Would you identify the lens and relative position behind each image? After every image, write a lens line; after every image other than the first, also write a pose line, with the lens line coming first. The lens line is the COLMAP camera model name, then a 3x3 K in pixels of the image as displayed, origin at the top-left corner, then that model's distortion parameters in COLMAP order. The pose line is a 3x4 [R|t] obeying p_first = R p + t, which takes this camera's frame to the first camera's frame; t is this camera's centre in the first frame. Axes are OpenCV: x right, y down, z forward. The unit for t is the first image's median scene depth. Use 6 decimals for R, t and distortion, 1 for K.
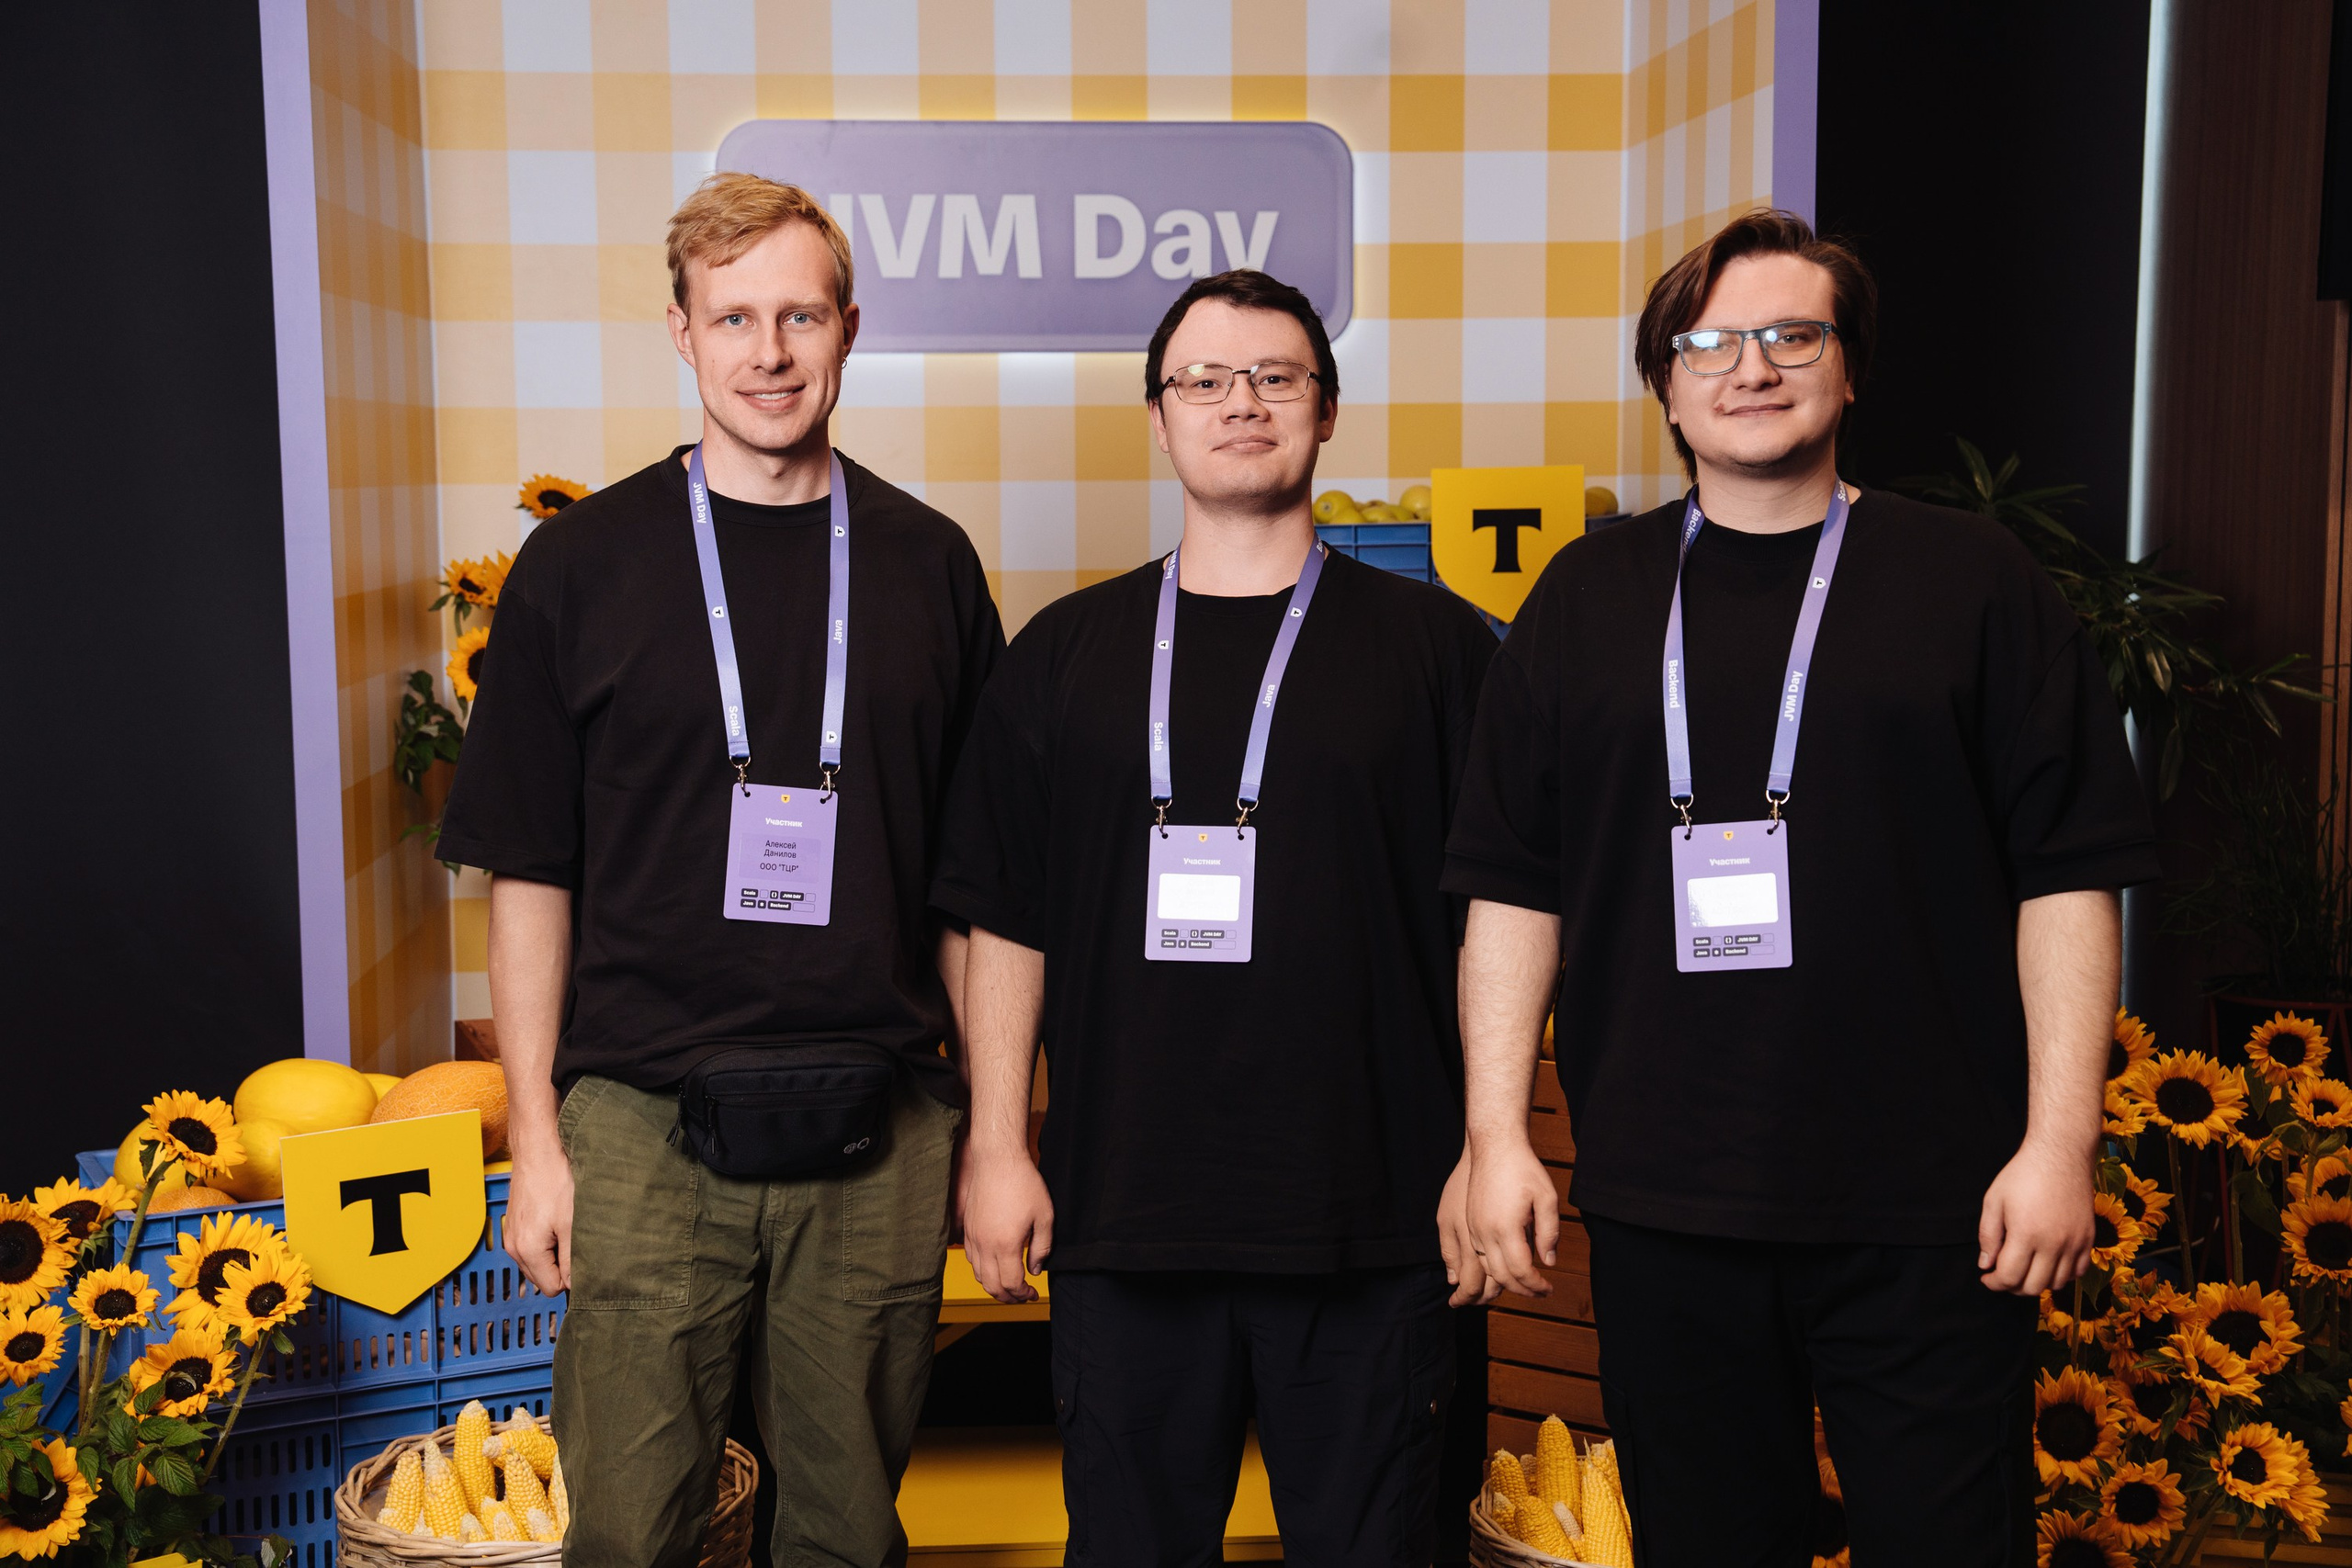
lens RADIAL K [[3143.5, 0, 1154.9], [0, 3143.5, 772.7], [0, 0, 1]] dist [0.084649, 0.099872]
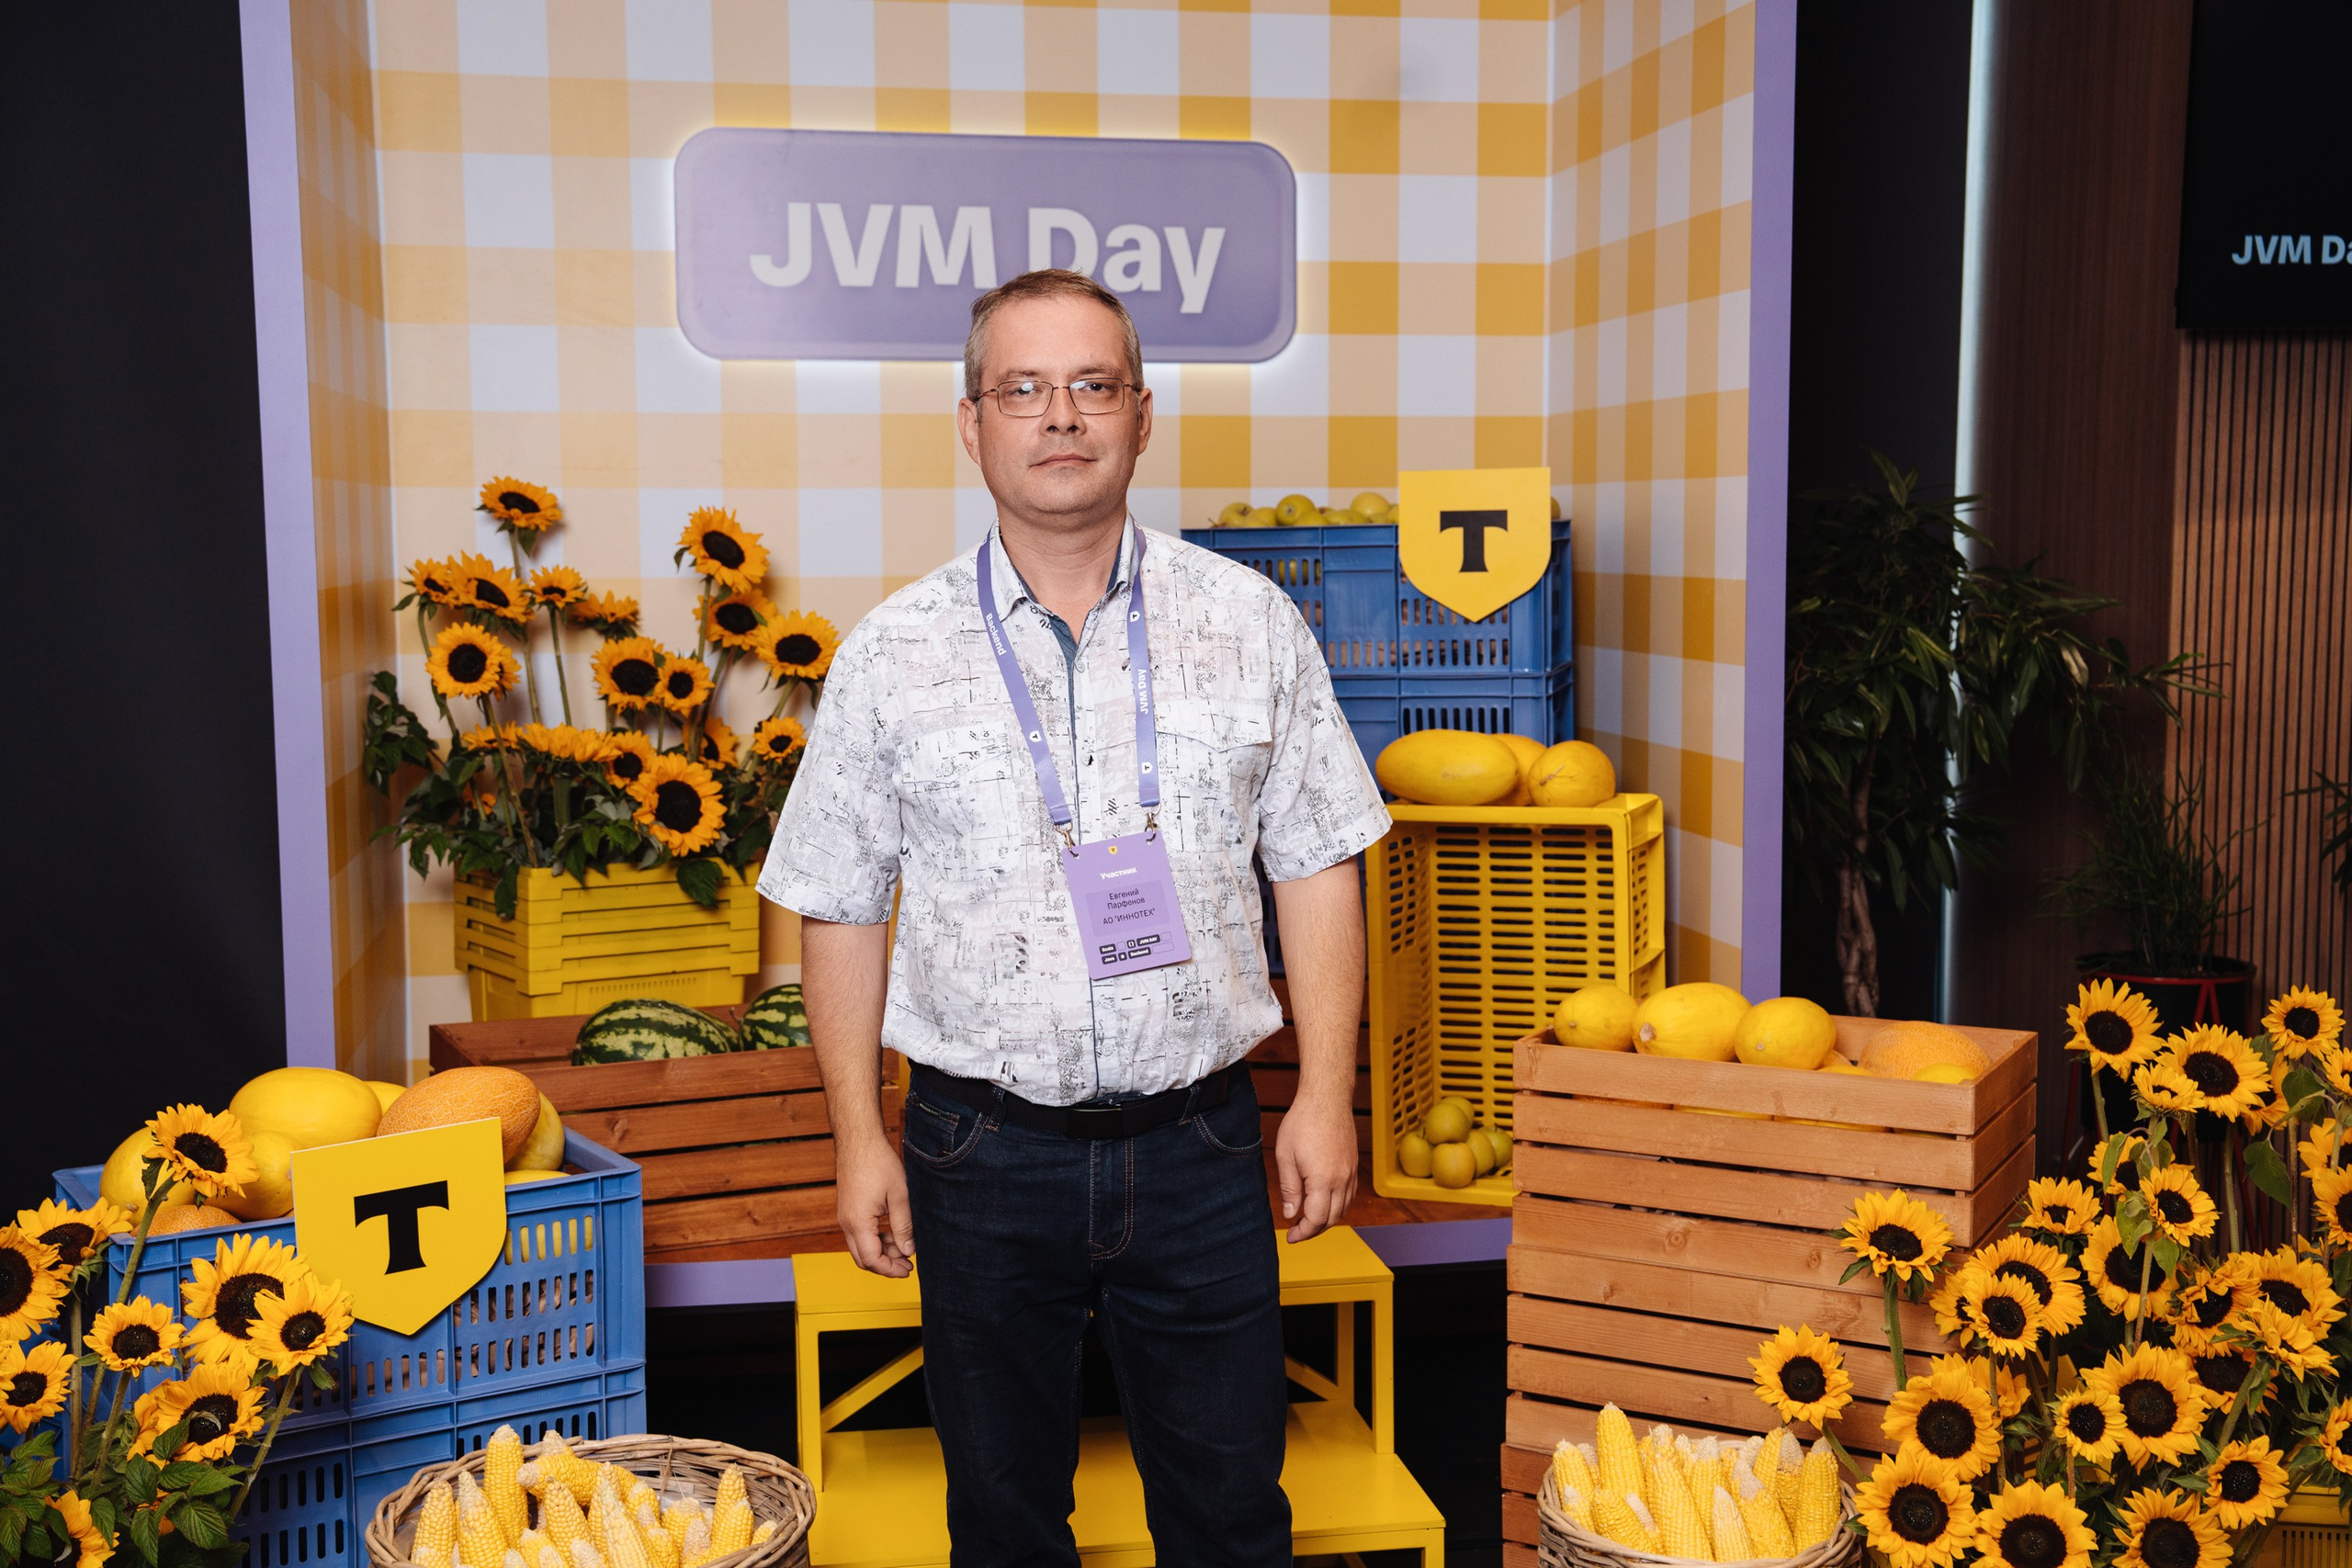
lens RADIAL K [[2693.1, 0, 1183.8], [0, 2693.1, 792.3], [0, 0, 1]] dist [0.026780, 0.134577]
pose [[0.993960, -0.007017, 0.109517, -0.097866], [0.007429, 0.999967, -0.003350, 0.013015], [-0.109490, 0.004144, 0.993979, 0.169030]]
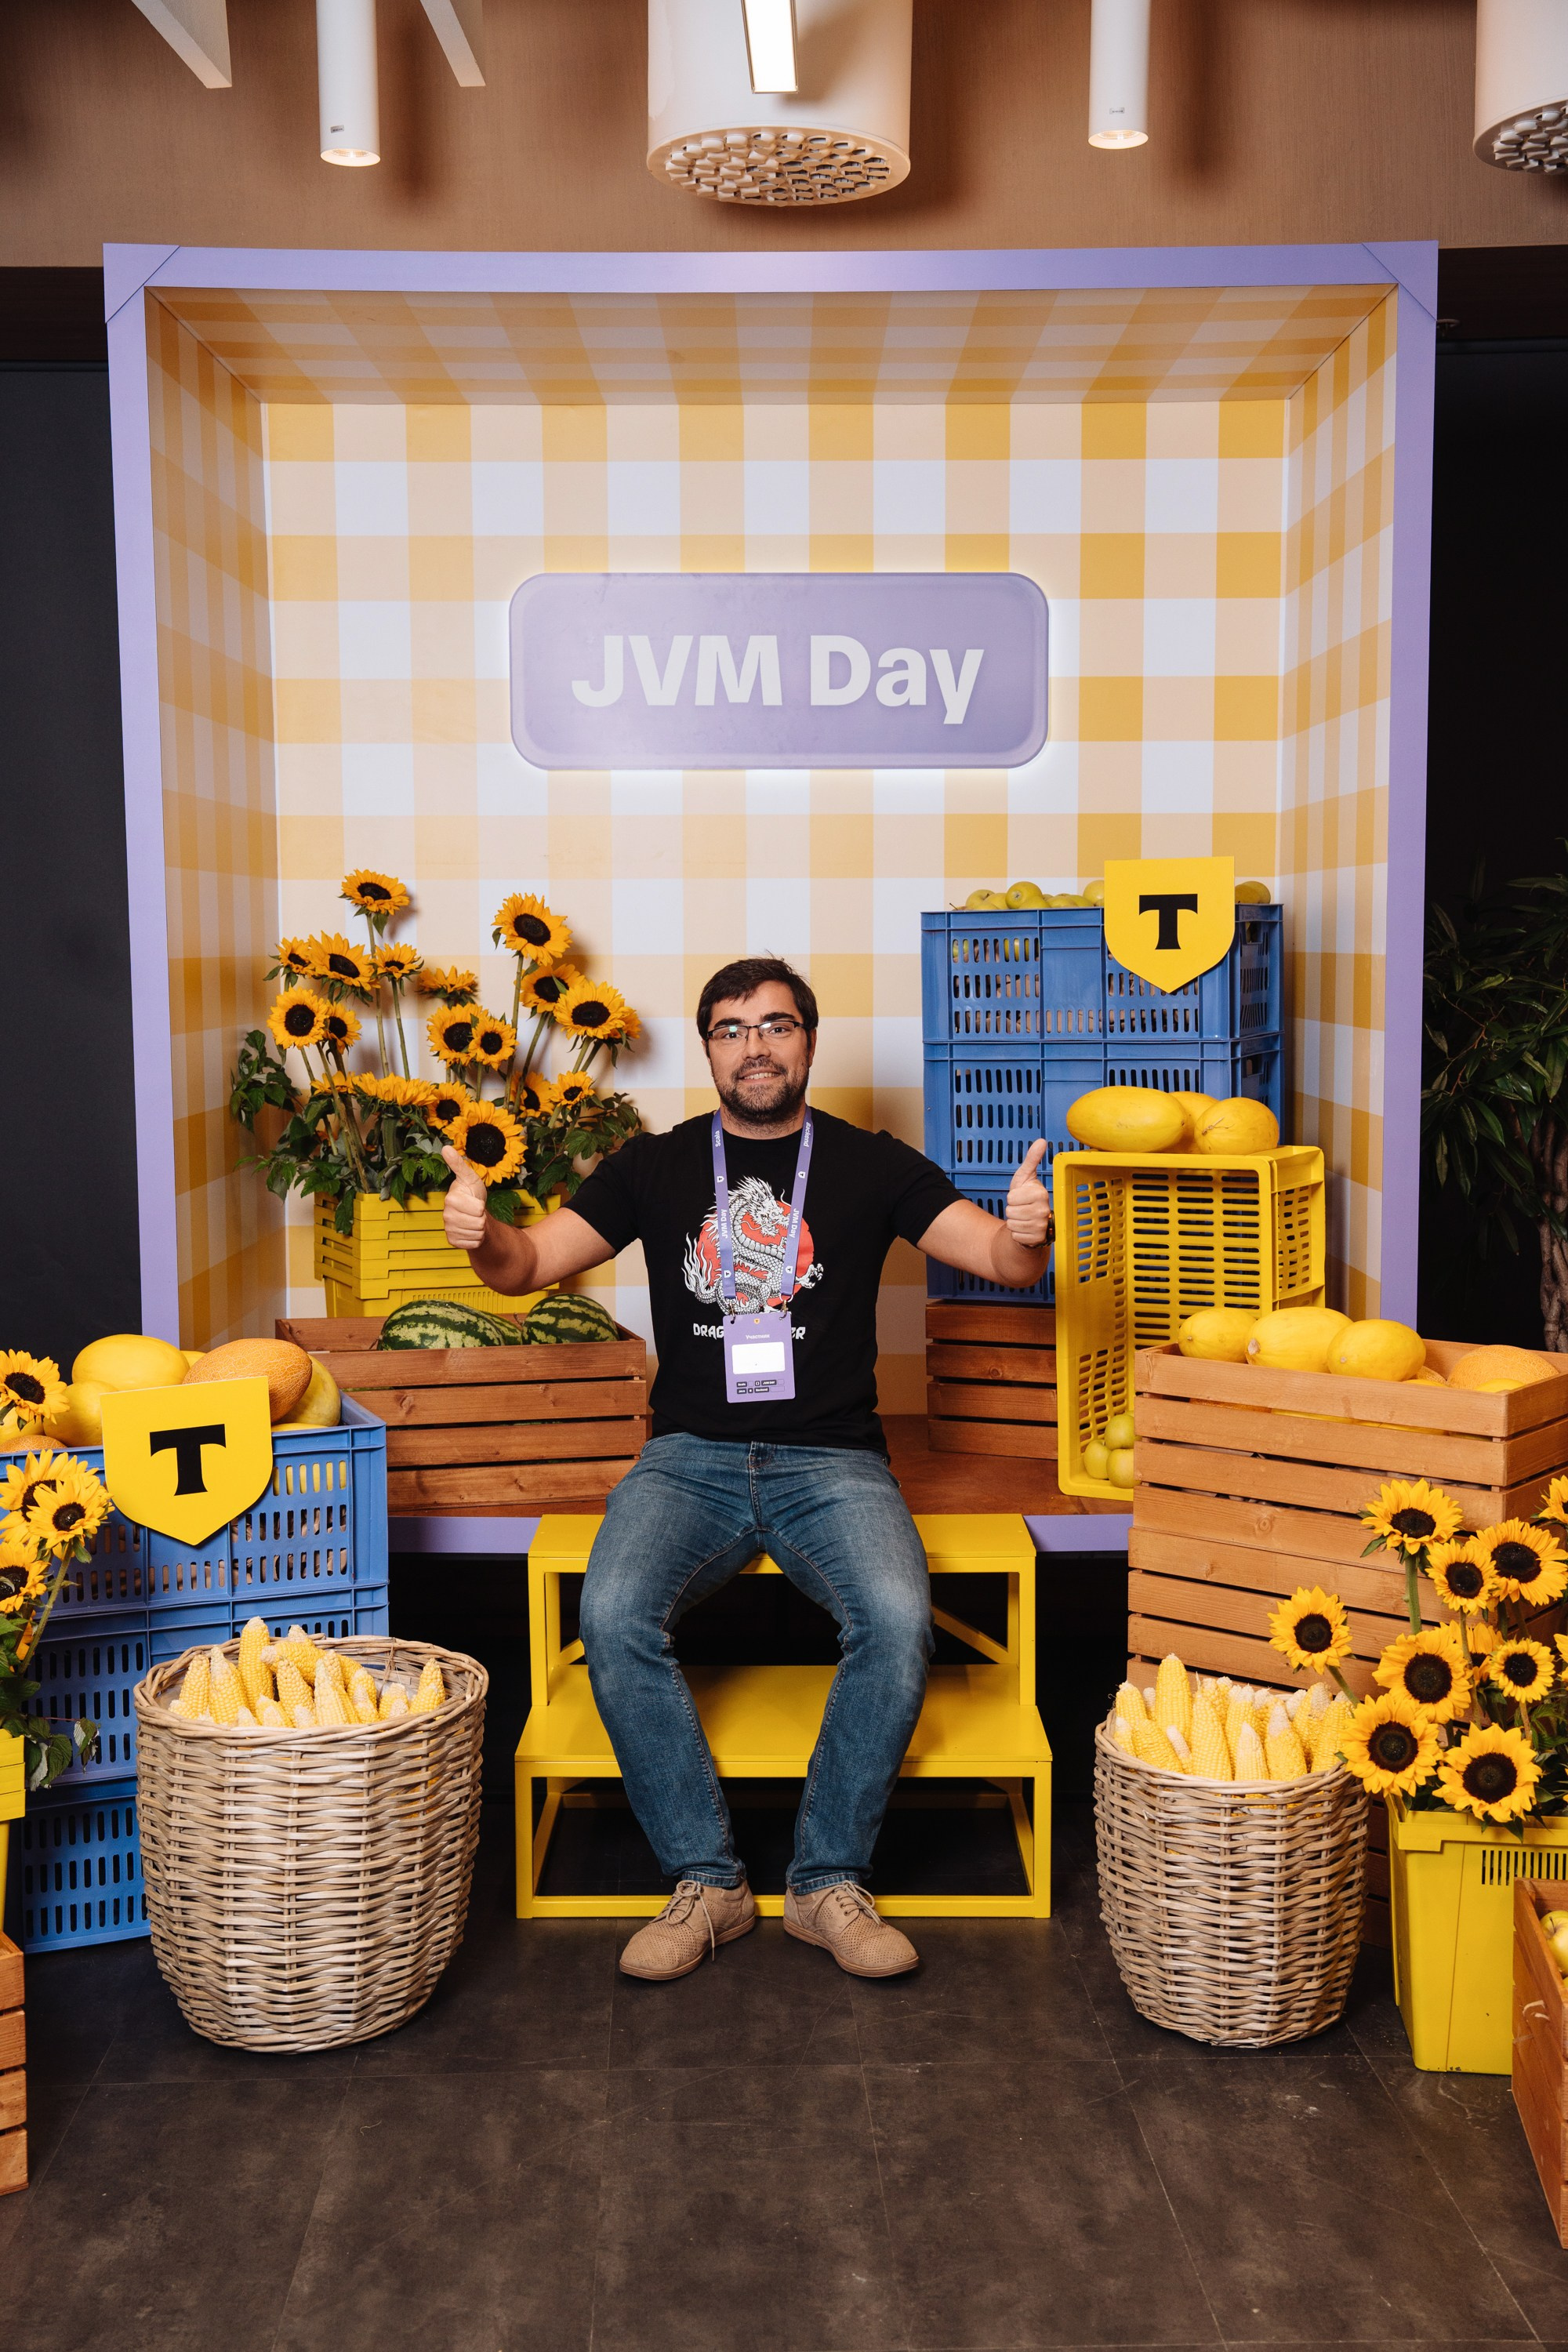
lens RADIAL K [[2611.8, 0, 786.9], [0, 2611.8, 1192.3], [0, 0, 1]] dist [0.011682, 0.154411]
pose [[0.997359, 0.011874, -0.071652, 0.051496], [-0.012101, 0.999923, -0.002732, 0.037873], [0.071614, 0.003592, 0.997426, 0.031880]]
